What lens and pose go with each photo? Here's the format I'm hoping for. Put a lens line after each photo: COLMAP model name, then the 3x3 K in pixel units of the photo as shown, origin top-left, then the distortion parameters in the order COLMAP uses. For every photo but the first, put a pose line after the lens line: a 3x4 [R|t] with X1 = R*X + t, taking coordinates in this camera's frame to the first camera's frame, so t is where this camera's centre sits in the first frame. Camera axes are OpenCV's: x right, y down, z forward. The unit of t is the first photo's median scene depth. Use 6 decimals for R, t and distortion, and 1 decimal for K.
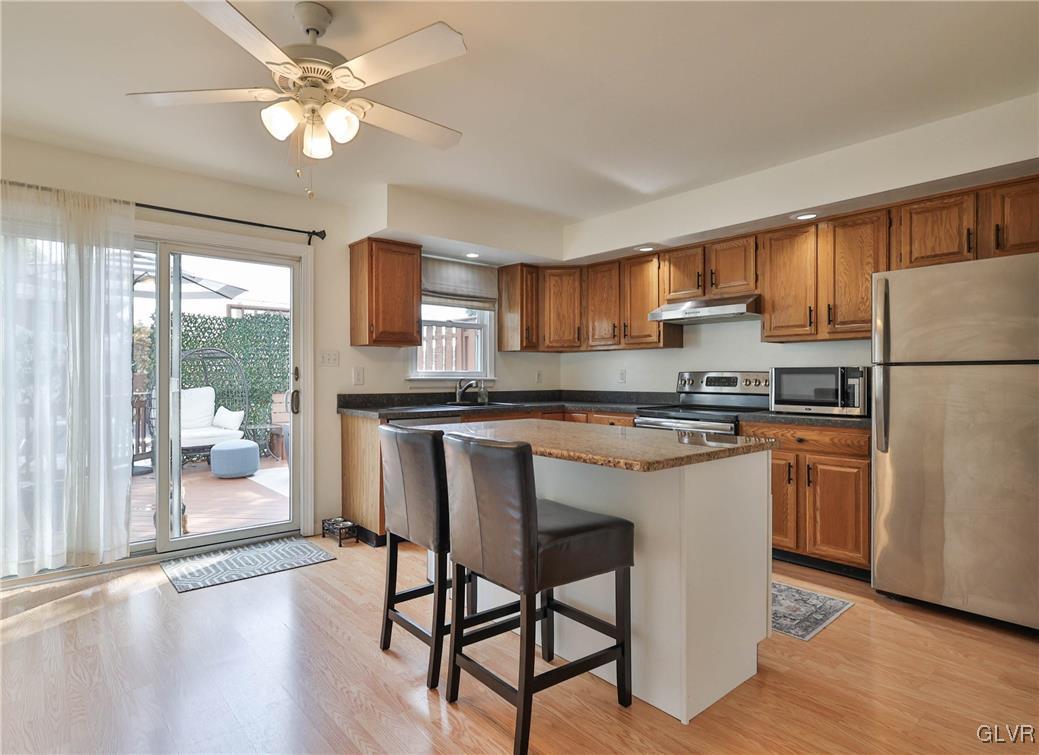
lens RADIAL K [[561.7, 0, 464.8], [0, 561.7, 376.6], [0, 0, 1]] dist [0.001330, 0.000095]
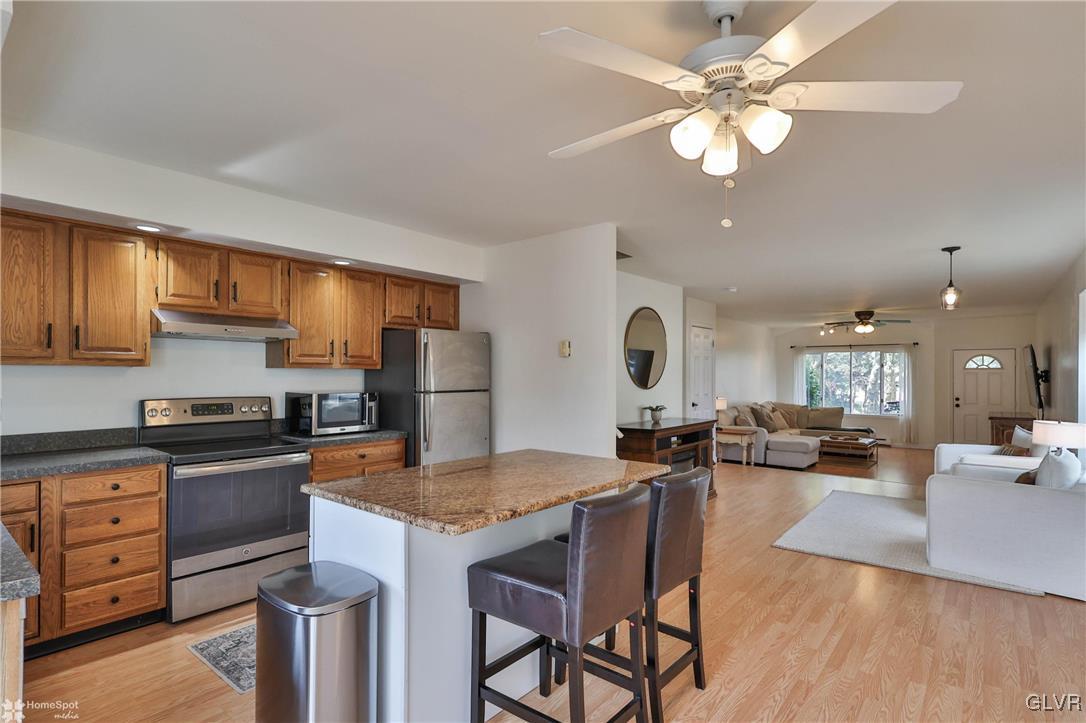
lens RADIAL K [[548.0, 0, 530.1], [0, 548.0, 368.6], [0, 0, 1]] dist [-0.007033, 0.009534]
pose [[-0.214758, 0.011844, 0.976595, -0.454149], [-0.002349, 0.999917, -0.012644, -0.042665], [-0.976664, -0.005010, -0.214713, 0.684258]]
